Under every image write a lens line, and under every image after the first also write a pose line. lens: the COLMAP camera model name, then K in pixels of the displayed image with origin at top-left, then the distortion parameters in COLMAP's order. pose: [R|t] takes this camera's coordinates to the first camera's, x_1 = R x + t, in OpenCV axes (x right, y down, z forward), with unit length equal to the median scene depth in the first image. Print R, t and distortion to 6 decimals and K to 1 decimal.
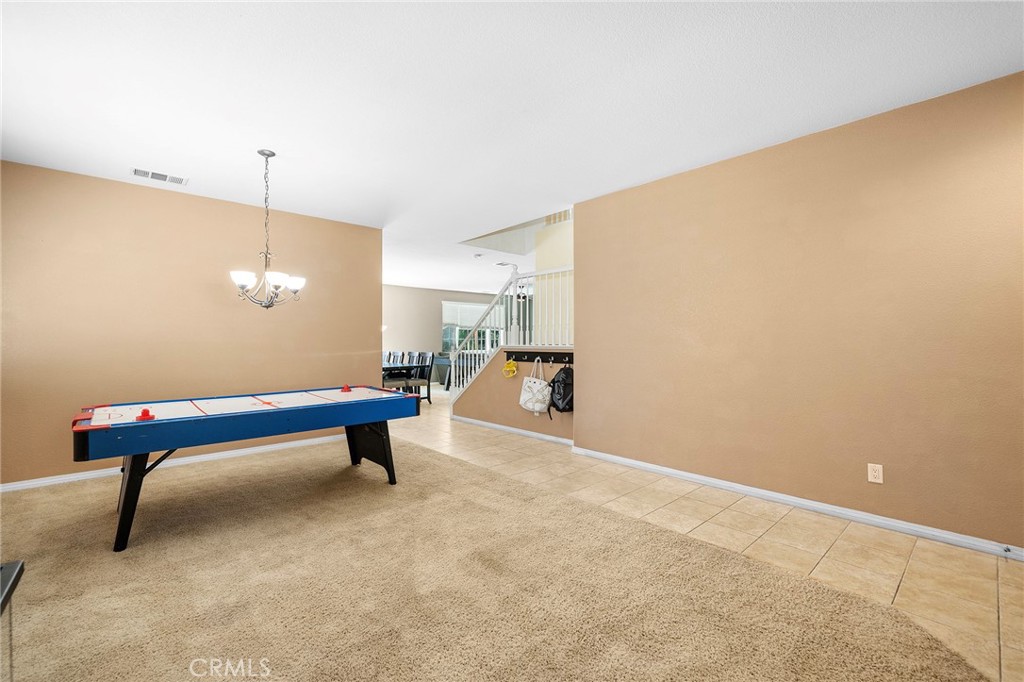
lens RADIAL K [[437.3, 0, 510.5], [0, 437.3, 343.6], [0, 0, 1]] dist [0.000702, 0.000083]
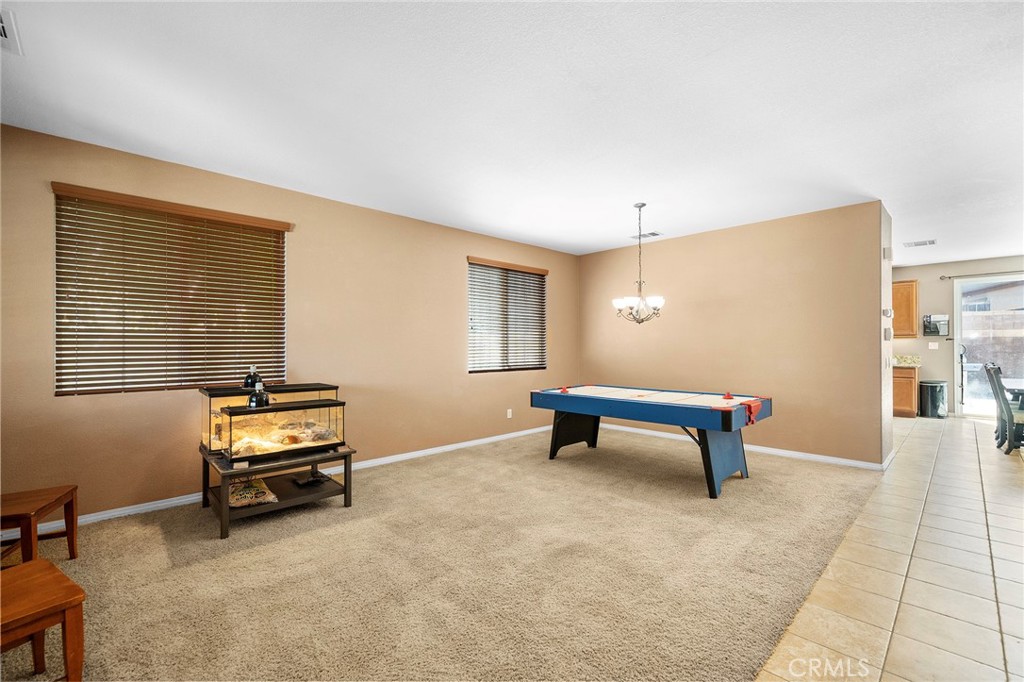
lens RADIAL K [[437.3, 0, 510.5], [0, 437.3, 343.6], [0, 0, 1]] dist [0.000702, 0.000083]
pose [[0.030344, -0.004331, -0.999530, 0.882648], [-0.001313, 0.999990, -0.004373, -0.017639], [0.999539, 0.001445, 0.030338, 0.681122]]
